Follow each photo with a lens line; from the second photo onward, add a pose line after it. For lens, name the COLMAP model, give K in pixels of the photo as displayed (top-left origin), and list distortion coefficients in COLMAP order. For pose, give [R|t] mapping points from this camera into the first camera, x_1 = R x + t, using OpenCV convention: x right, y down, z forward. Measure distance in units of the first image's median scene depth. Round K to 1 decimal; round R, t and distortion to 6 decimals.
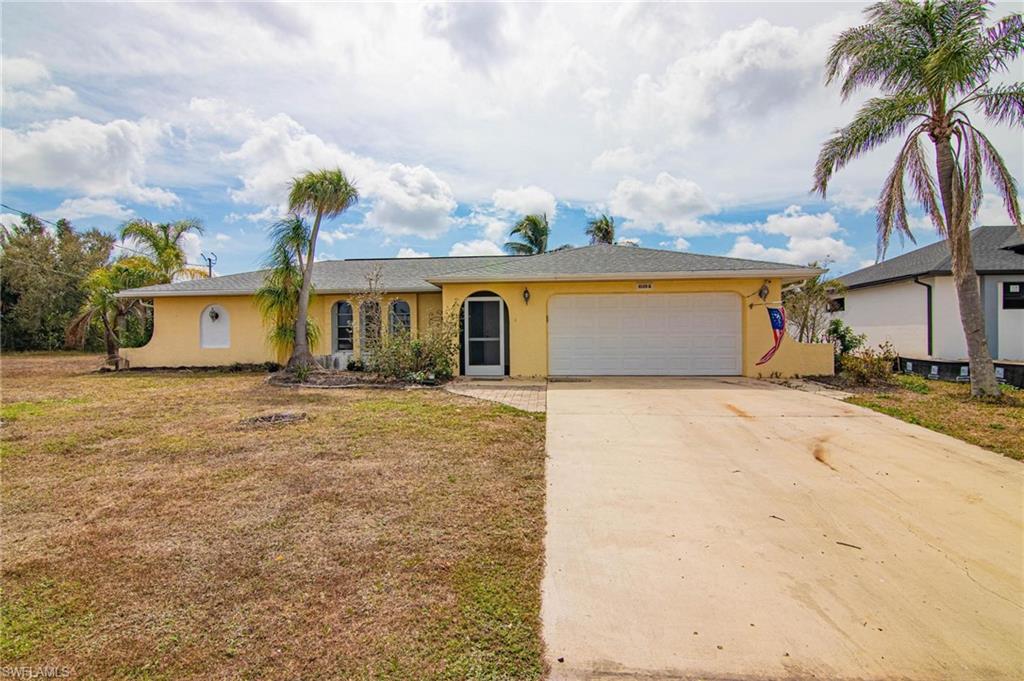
lens RADIAL K [[522.2, 0, 507.6], [0, 522.2, 344.1], [0, 0, 1]] dist [-0.003050, -0.011751]
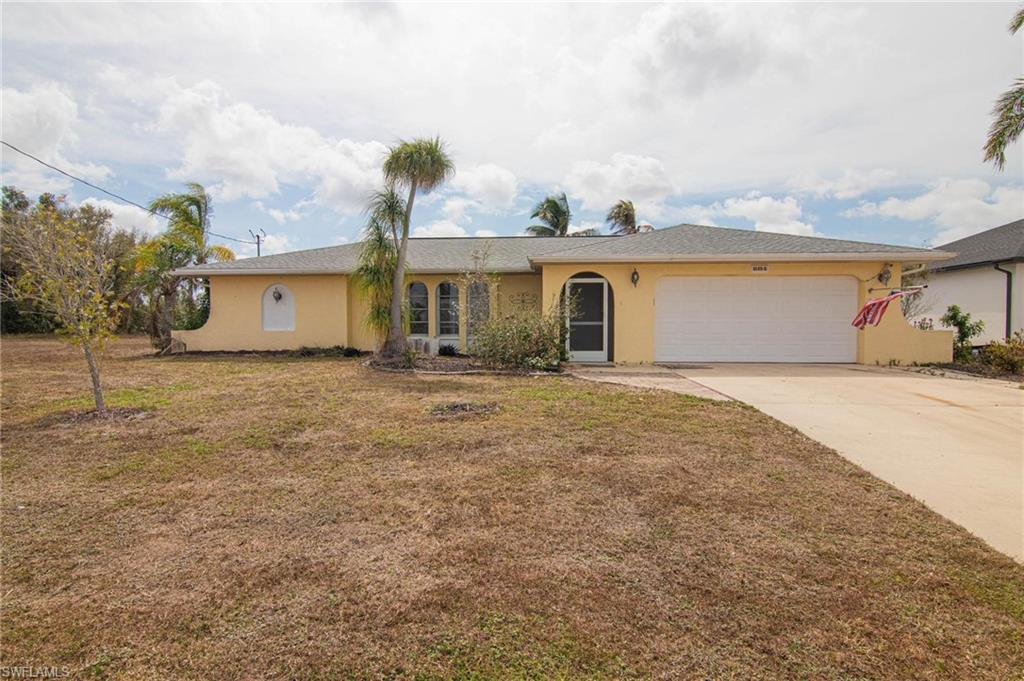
lens RADIAL K [[531.1, 0, 512.0], [0, 531.1, 340.5], [0, 0, 1]] dist [-0.000673, -0.012656]
pose [[0.999421, 0.005954, 0.033493, -0.214775], [-0.006611, 0.999788, 0.019519, 0.004194], [-0.033369, -0.019729, 0.999248, 0.043146]]
